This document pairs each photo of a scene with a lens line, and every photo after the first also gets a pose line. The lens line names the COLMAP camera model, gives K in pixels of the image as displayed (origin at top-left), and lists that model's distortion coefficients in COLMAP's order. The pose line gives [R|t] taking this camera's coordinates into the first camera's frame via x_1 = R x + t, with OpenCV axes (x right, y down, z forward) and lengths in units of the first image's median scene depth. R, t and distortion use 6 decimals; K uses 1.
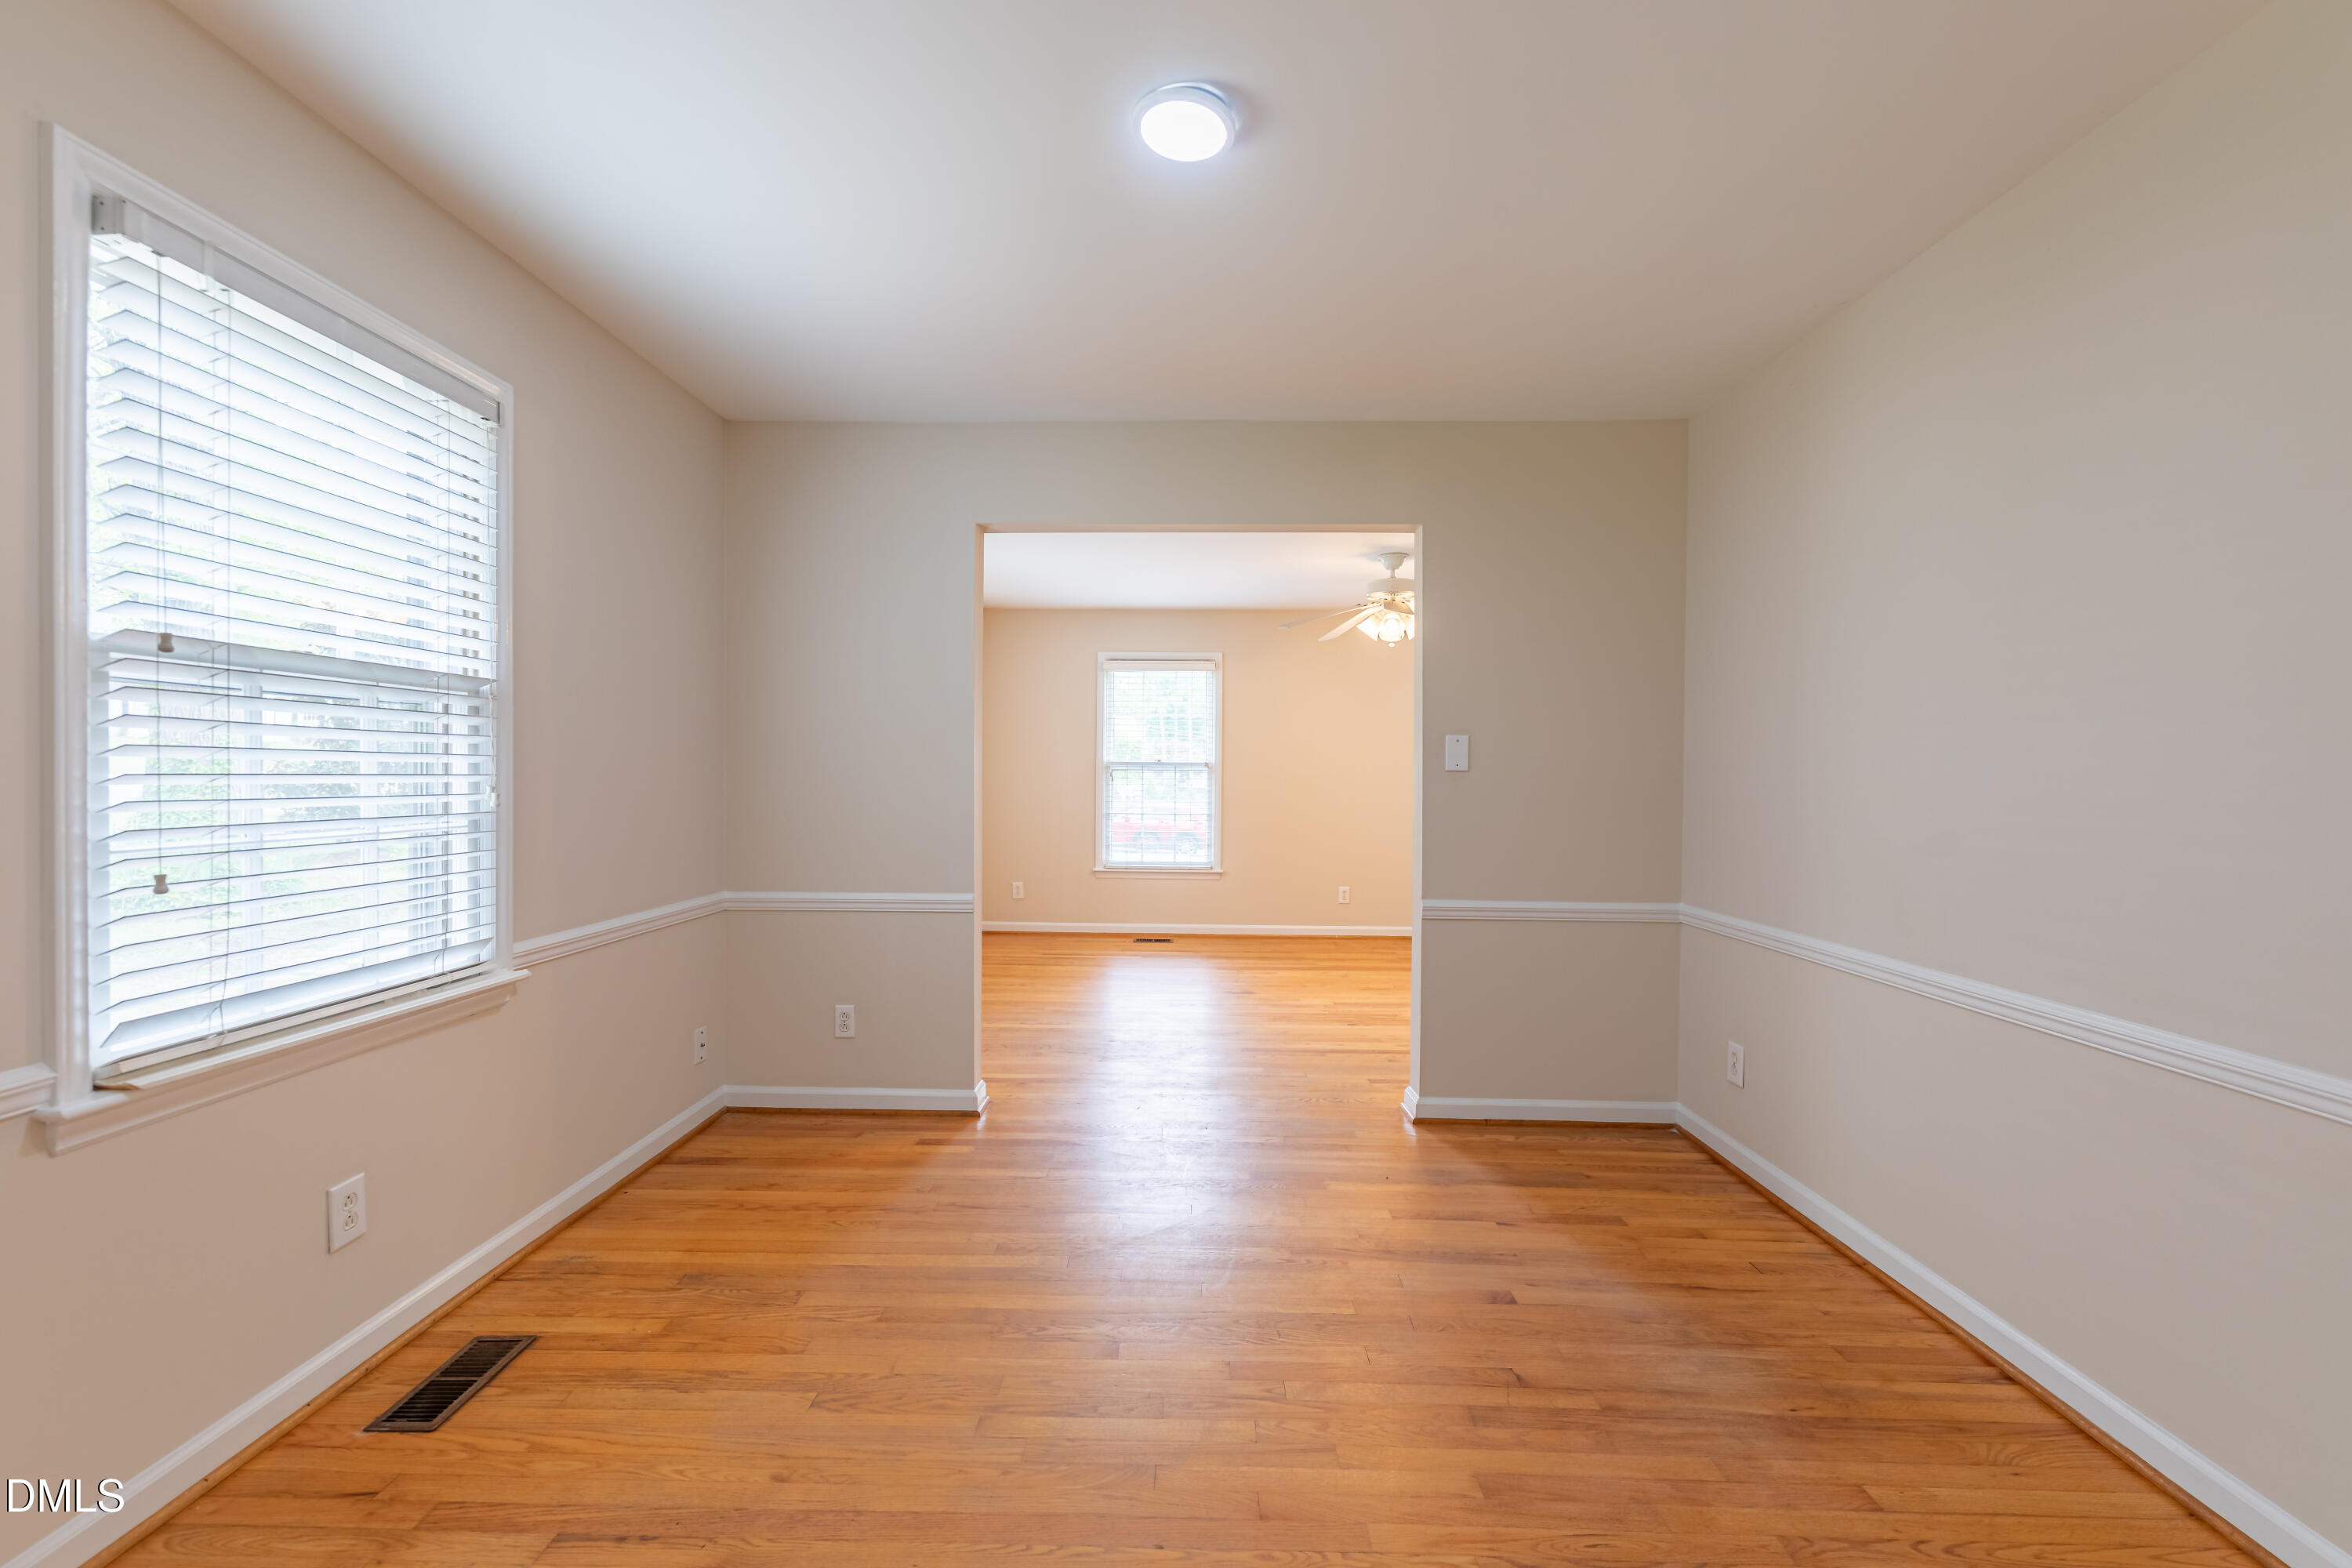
lens RADIAL K [[938.3, 0, 1170.8], [0, 938.3, 783.0], [0, 0, 1]] dist [0.004060, -0.003044]
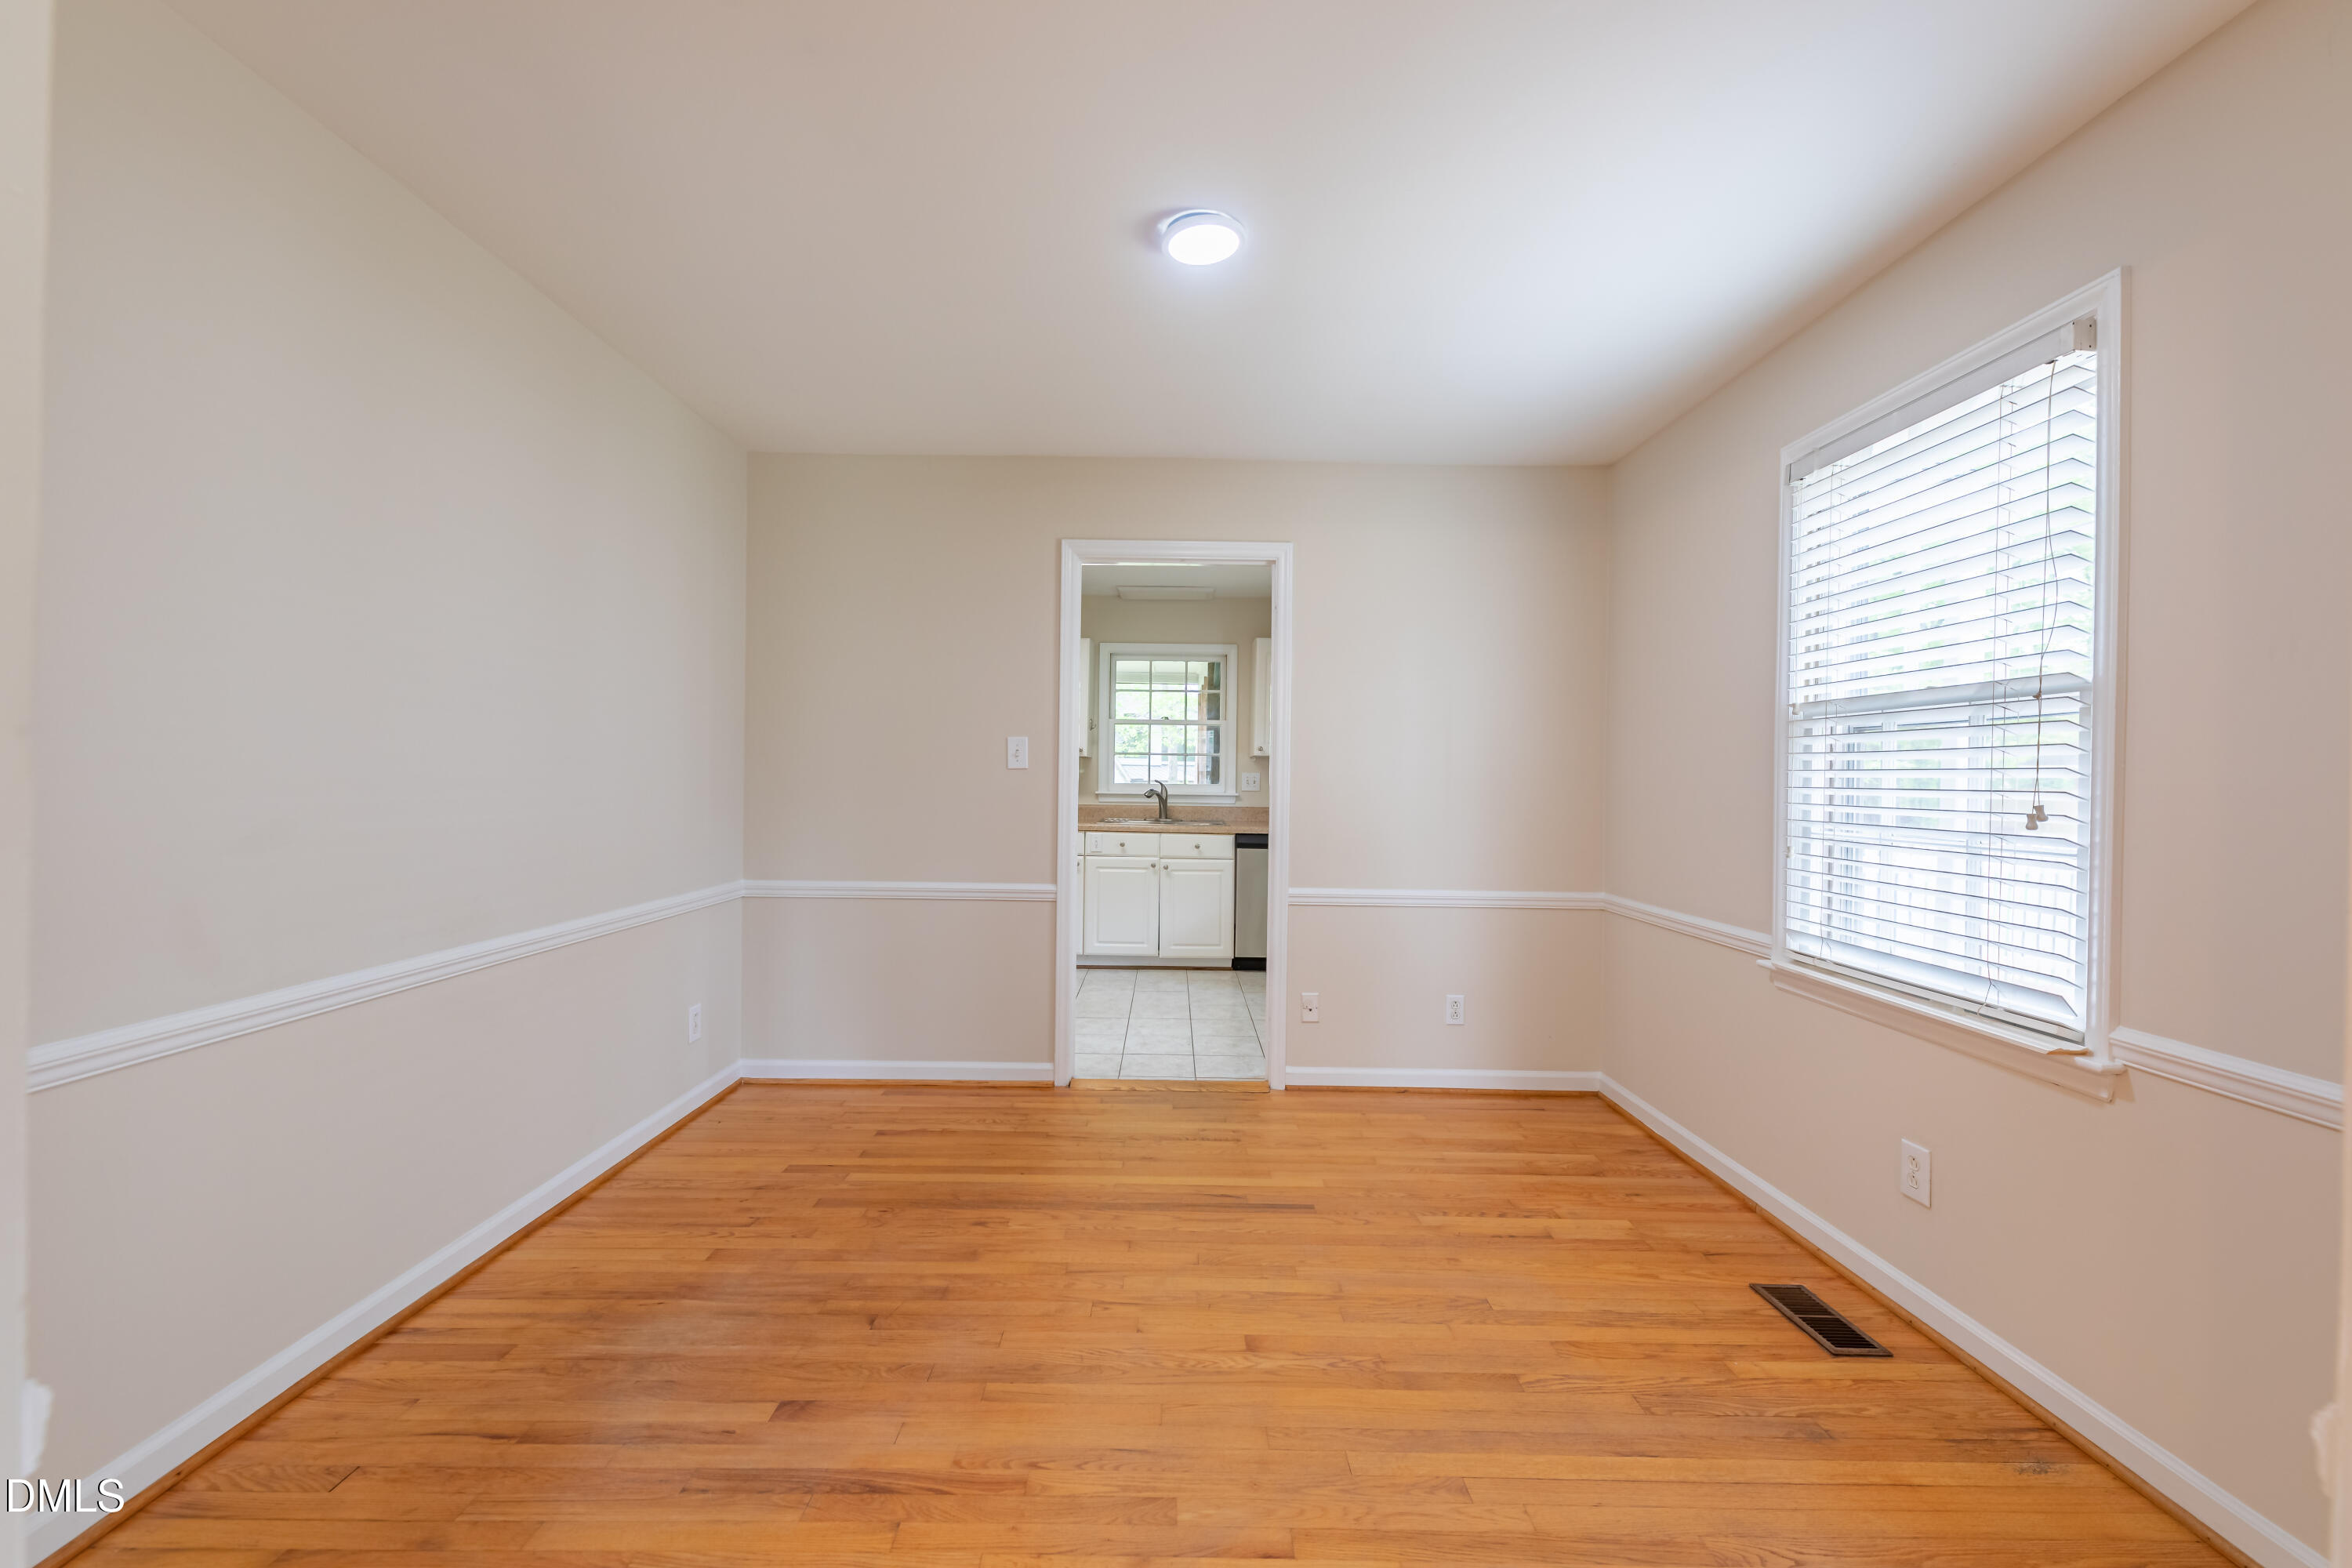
lens RADIAL K [[938.3, 0, 1170.8], [0, 938.3, 783.0], [0, 0, 1]] dist [0.004060, -0.003044]
pose [[-0.999451, -0.022060, -0.024733, 0.065270], [-0.022449, 0.999626, 0.015597, -0.014028], [0.024380, 0.016143, -0.999572, 2.065170]]
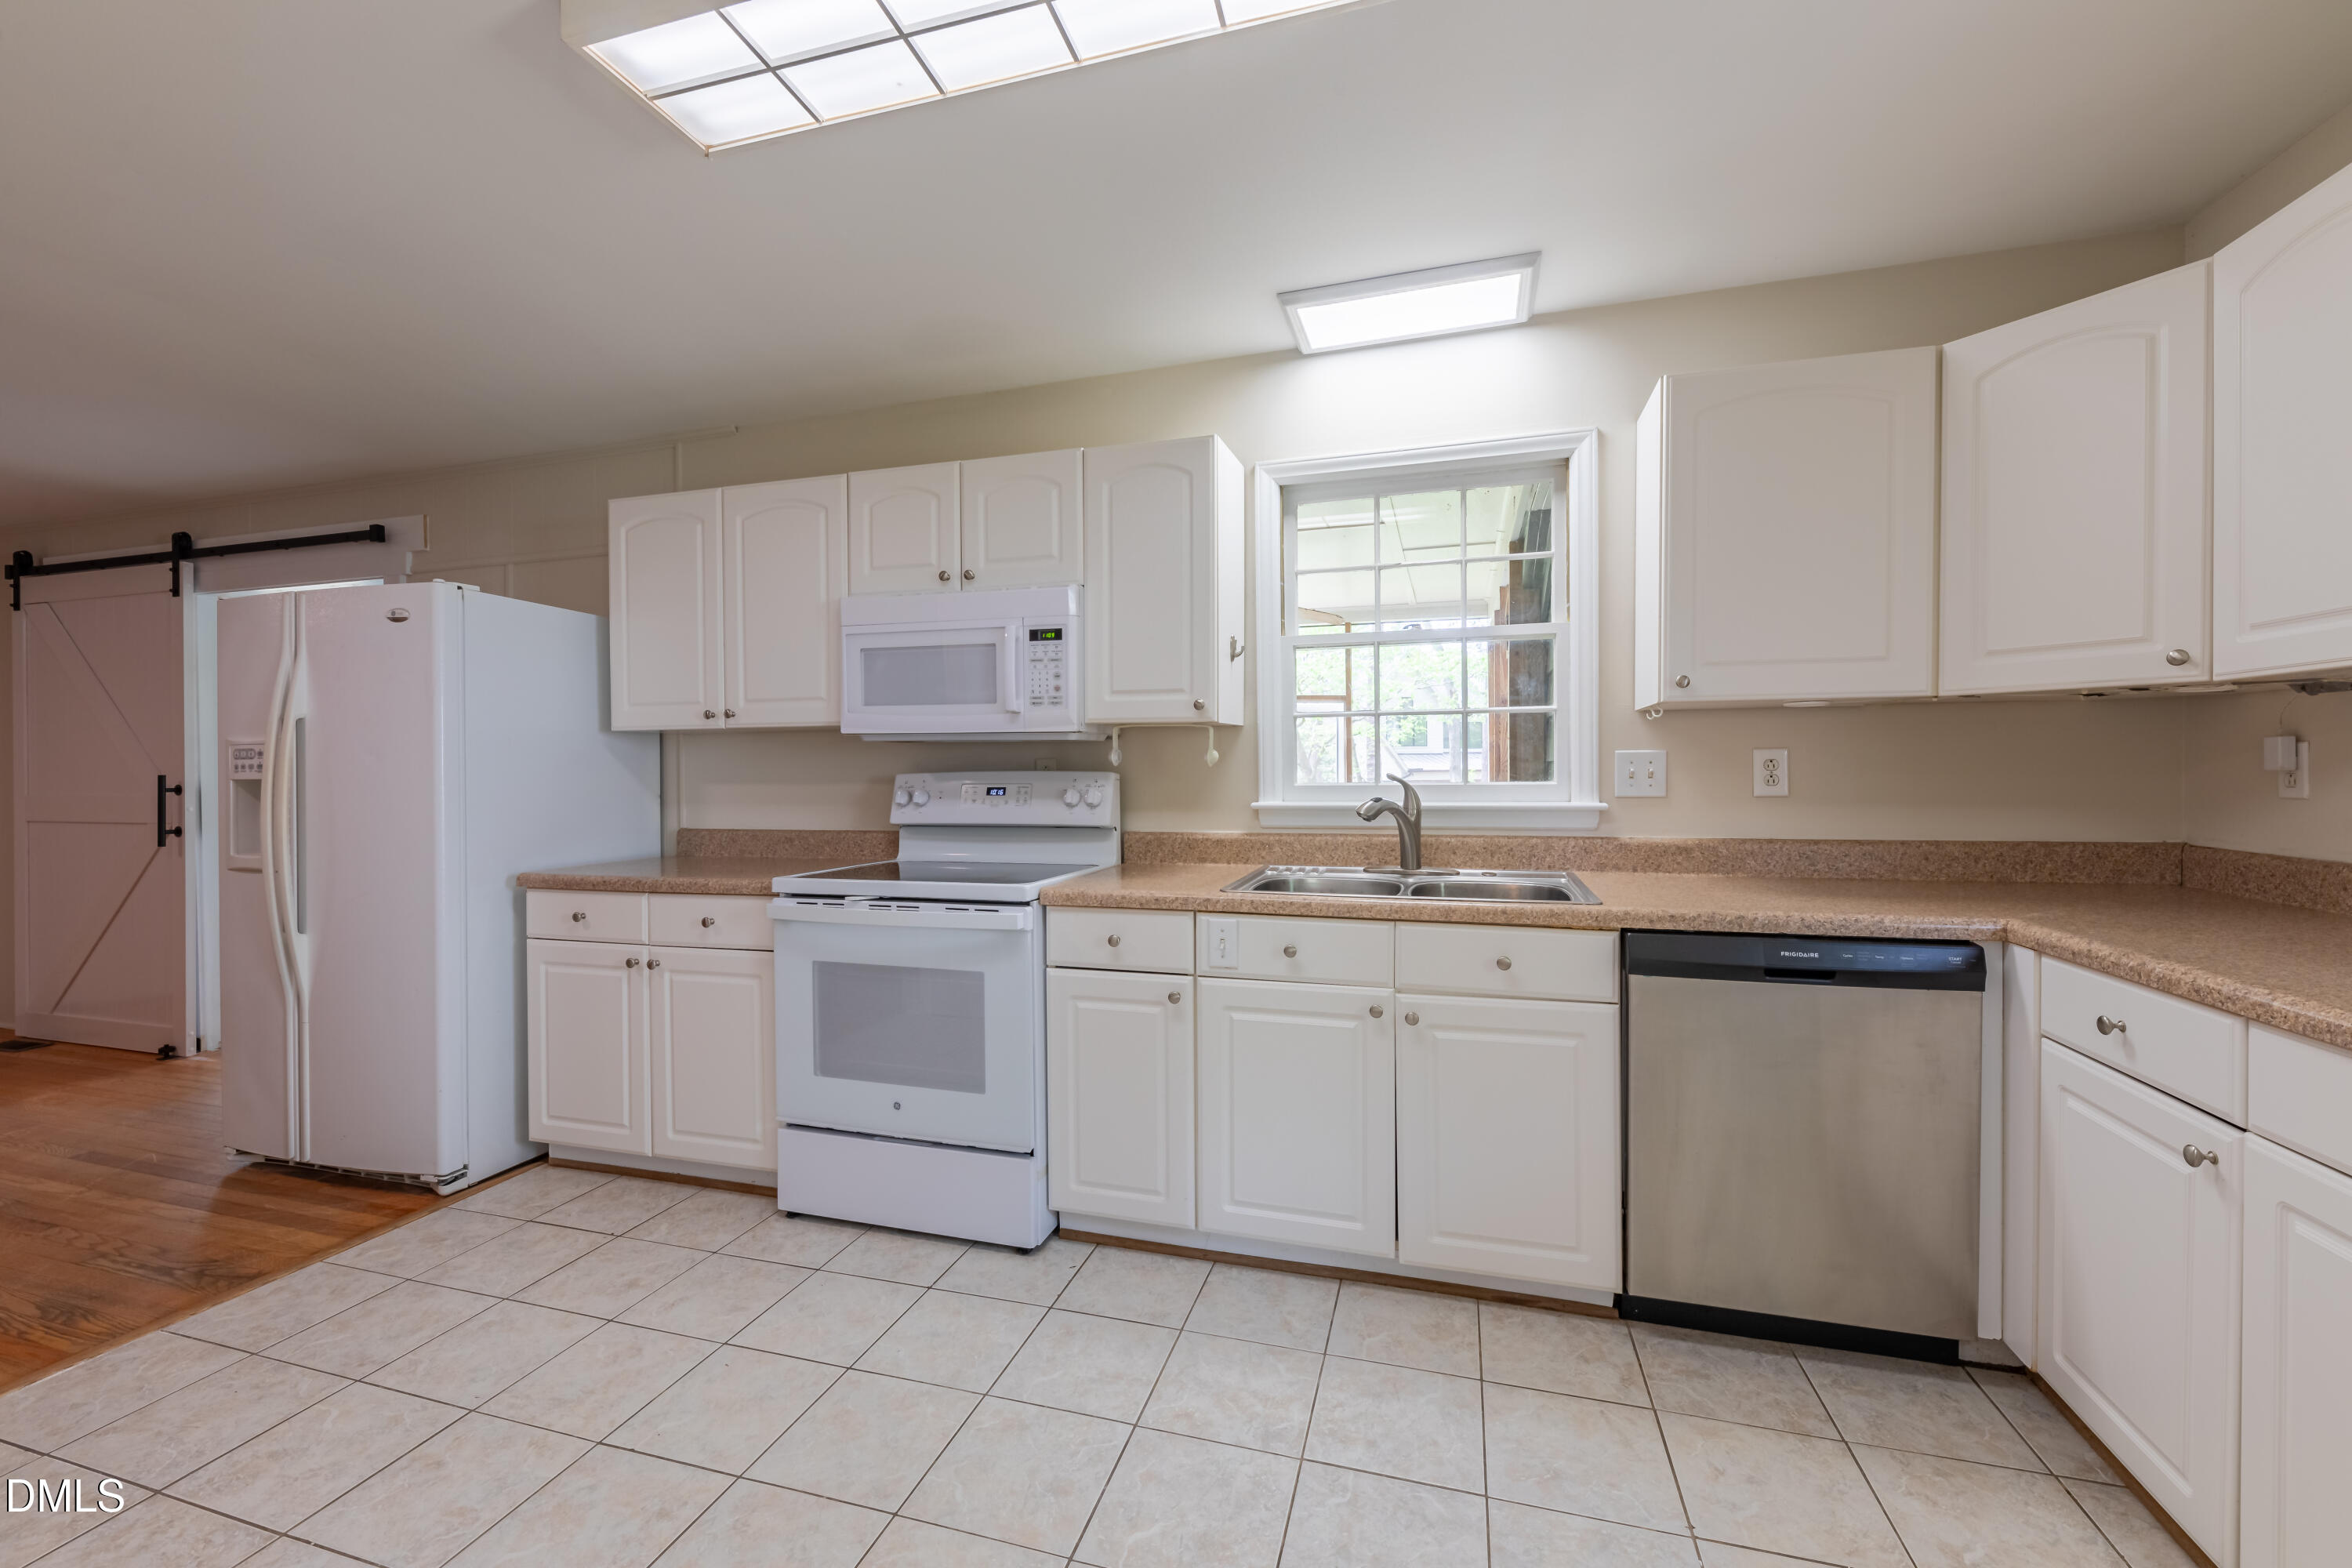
lens RADIAL K [[938.3, 0, 1170.8], [0, 938.3, 783.0], [0, 0, 1]] dist [0.004060, -0.003044]
pose [[-0.964519, -0.004488, 0.263975, 0.061090], [0.002270, 0.999678, 0.025288, -0.013072], [-0.264003, 0.024990, -0.964198, 1.968085]]
